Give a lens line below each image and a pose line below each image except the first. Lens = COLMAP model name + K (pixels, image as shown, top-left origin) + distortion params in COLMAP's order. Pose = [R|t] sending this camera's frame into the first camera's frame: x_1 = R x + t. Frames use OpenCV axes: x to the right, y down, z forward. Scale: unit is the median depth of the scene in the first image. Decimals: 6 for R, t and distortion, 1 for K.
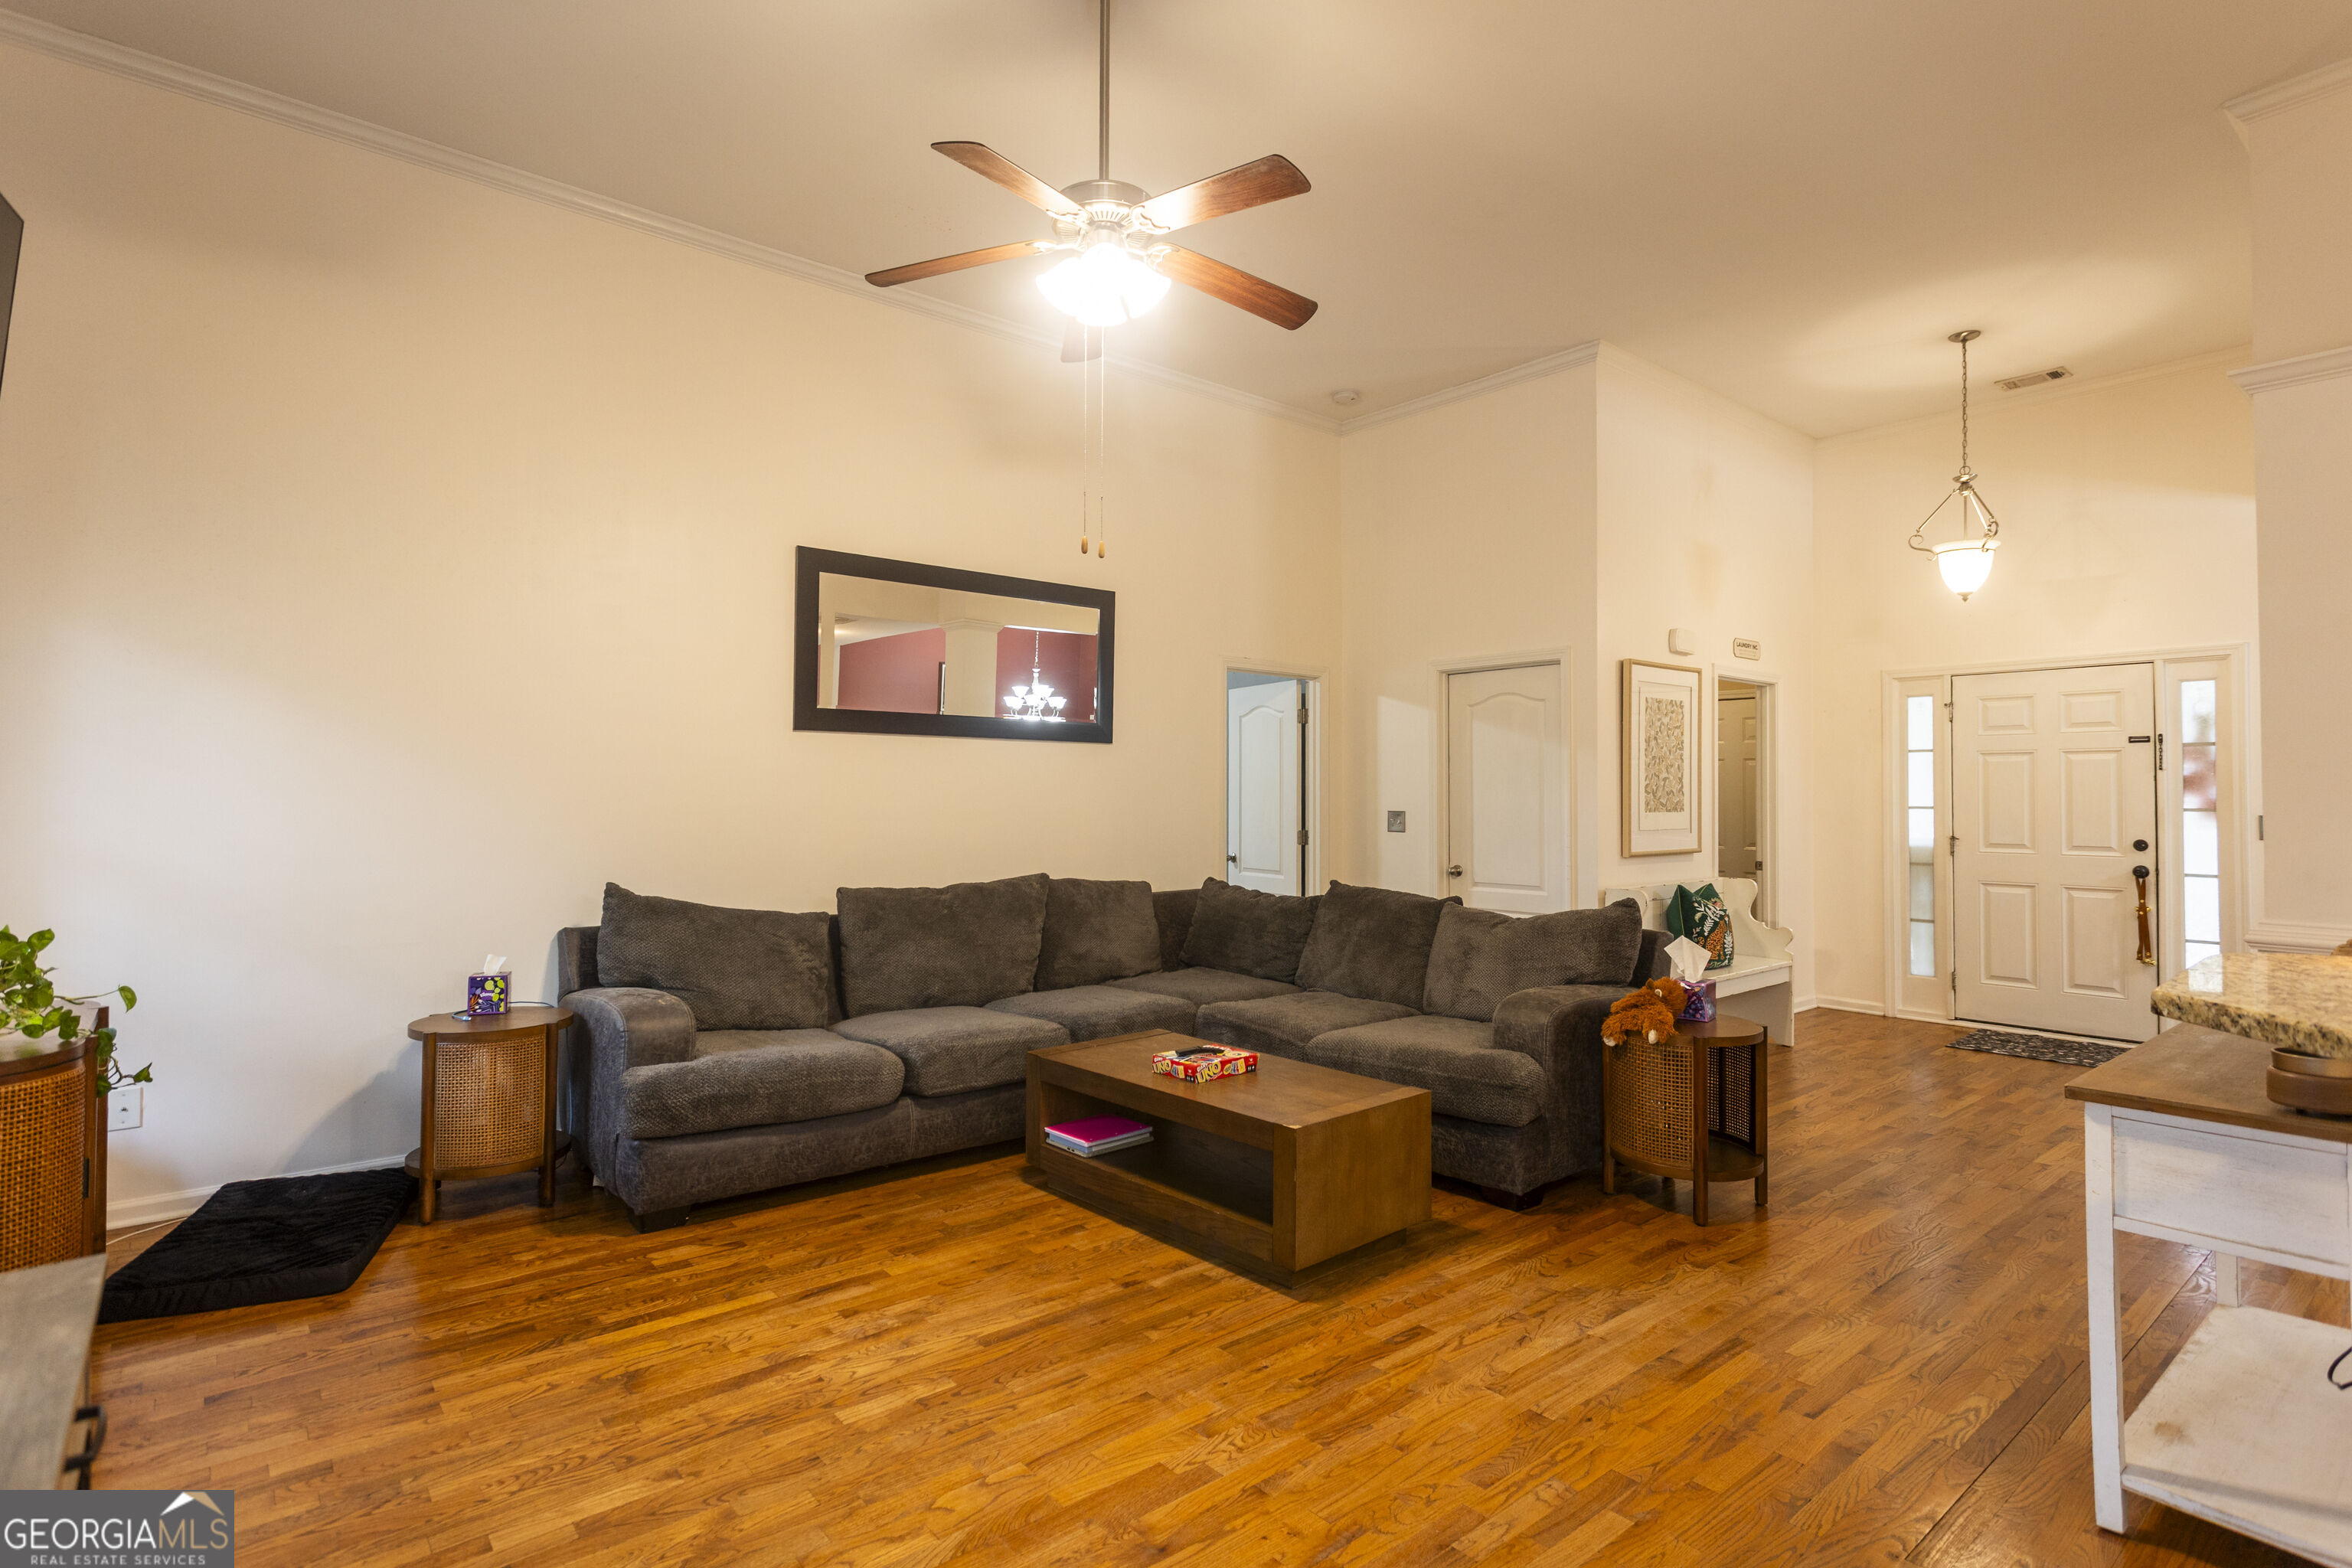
lens RADIAL K [[1126.1, 0, 1172.8], [0, 1126.1, 778.3], [0, 0, 1]] dist [-0.001600, 0.000818]
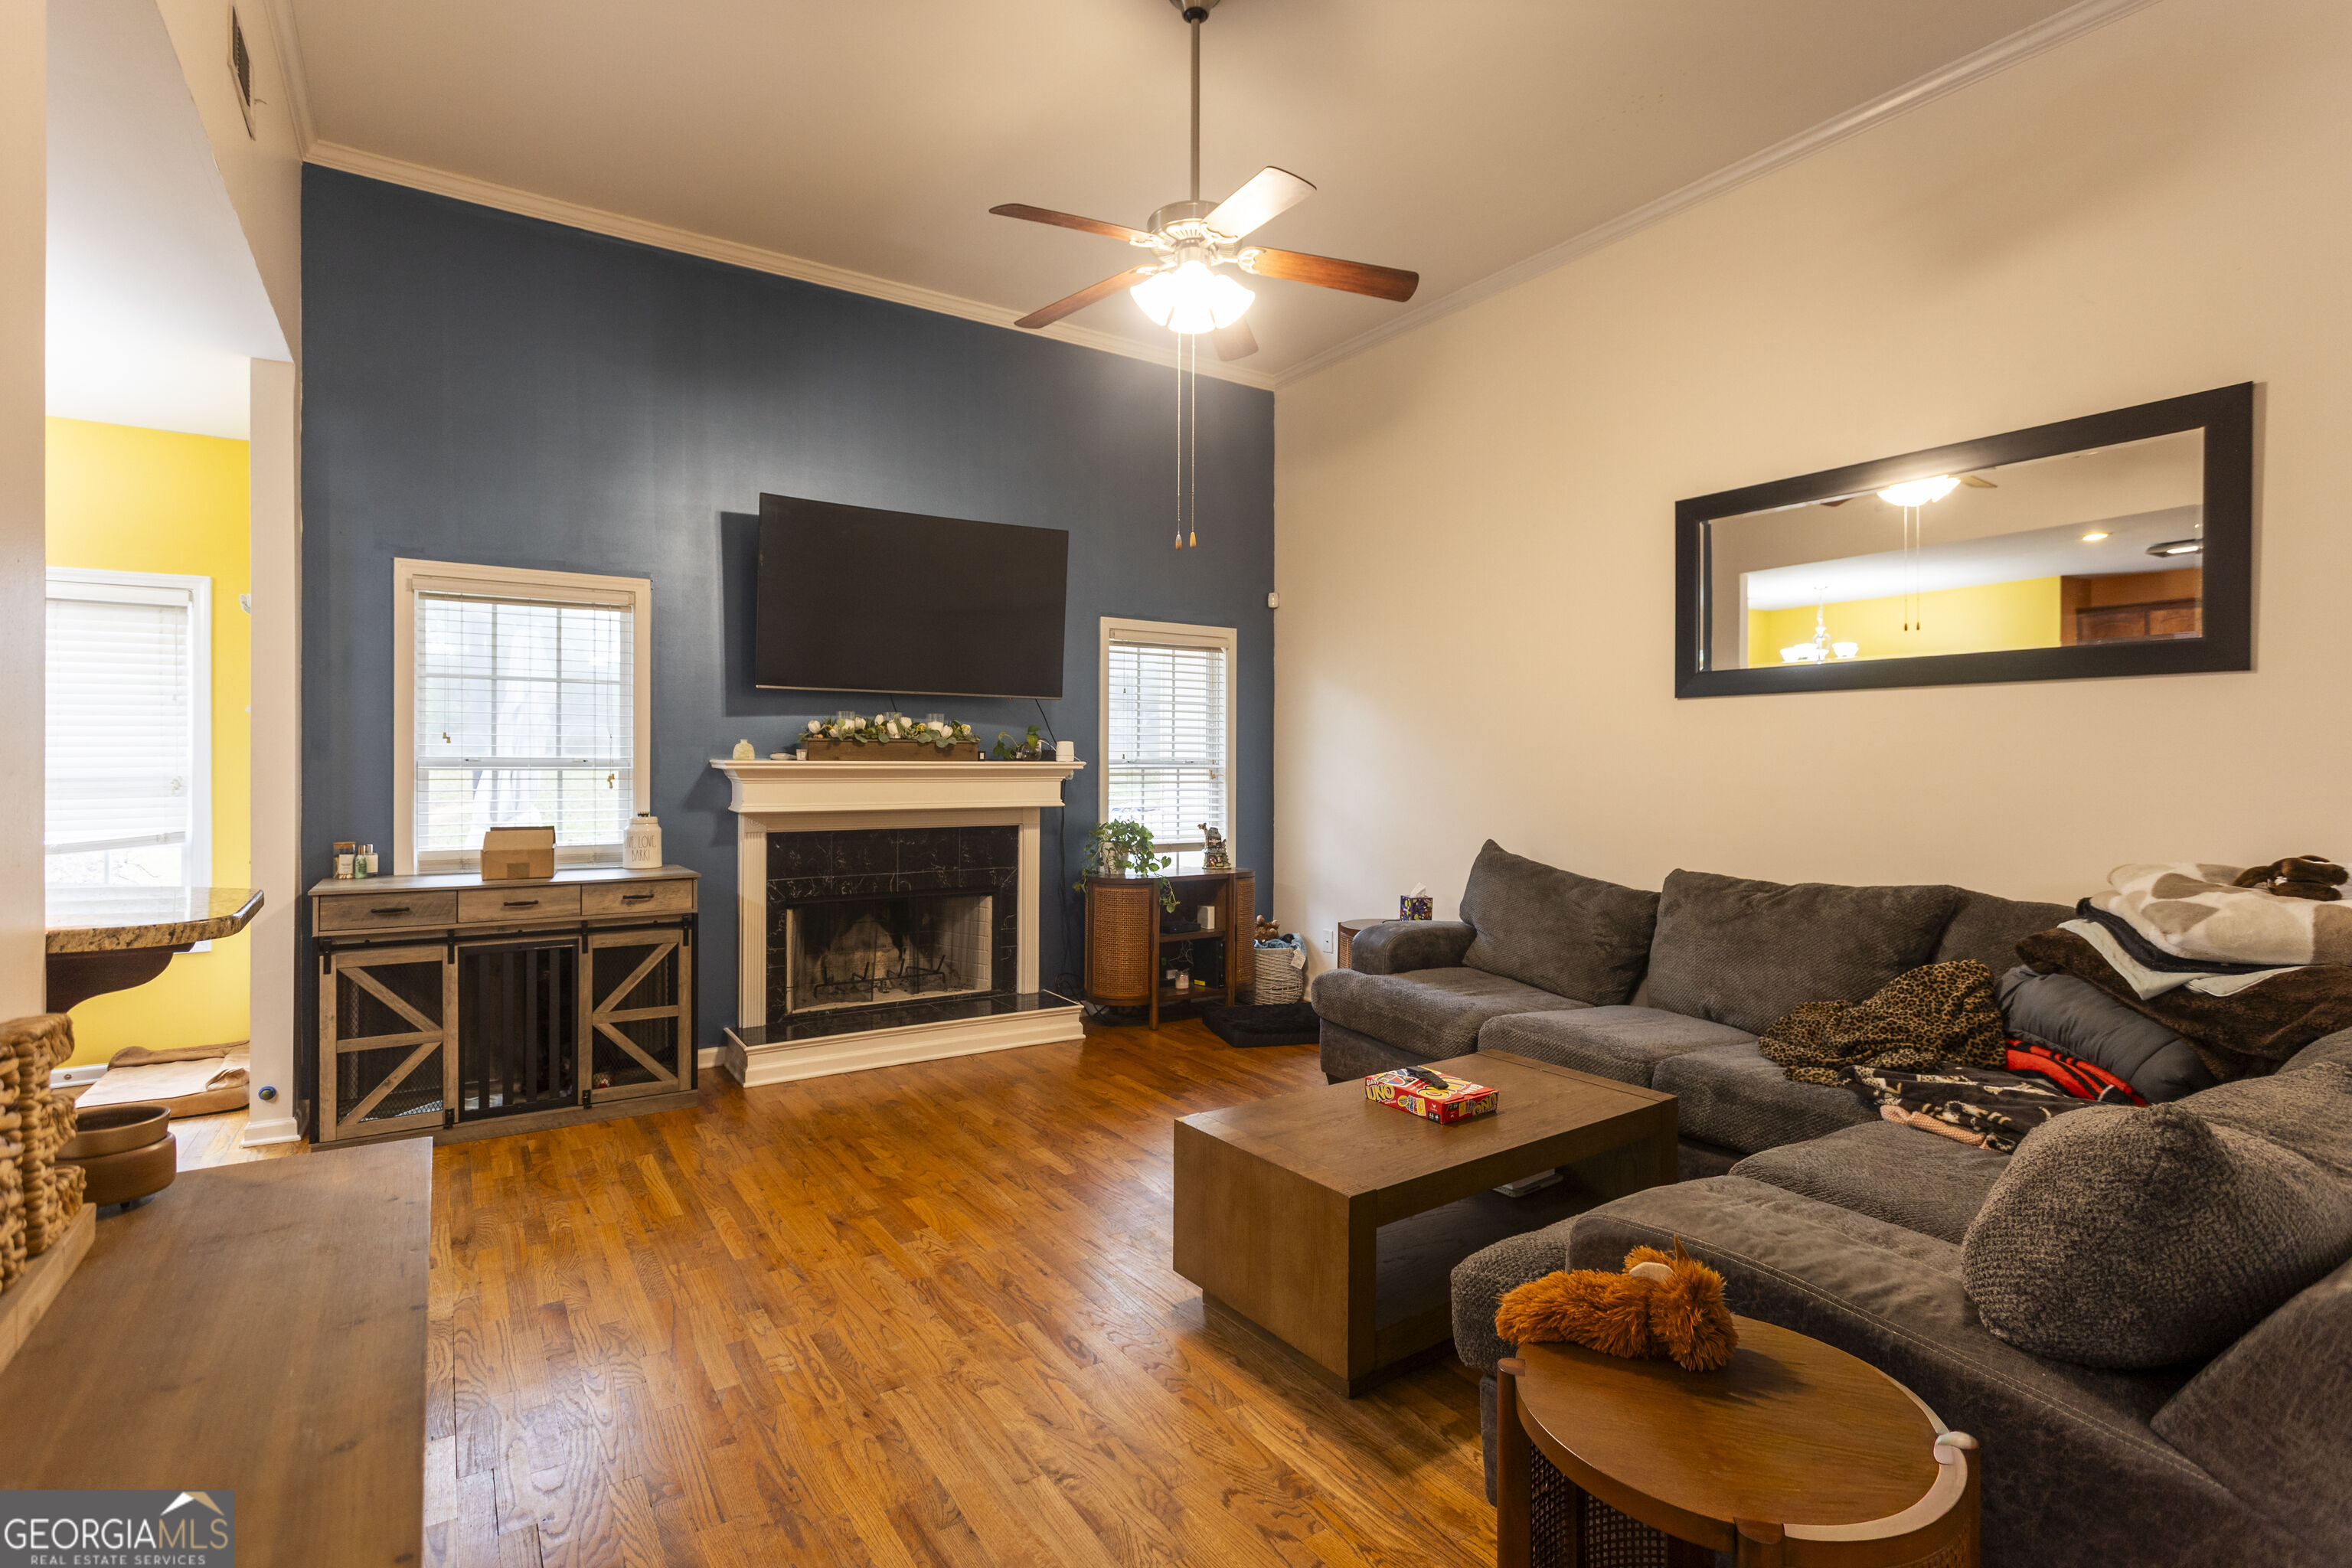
lens RADIAL K [[1126.1, 0, 1172.0], [0, 1126.1, 767.6], [0, 0, 1]] dist [-0.001600, 0.000818]
pose [[-0.101009, -0.001048, -0.994885, 1.161910], [0.011895, 0.999927, -0.002261, 0.022311], [0.994814, -0.012062, -0.100989, 1.220964]]
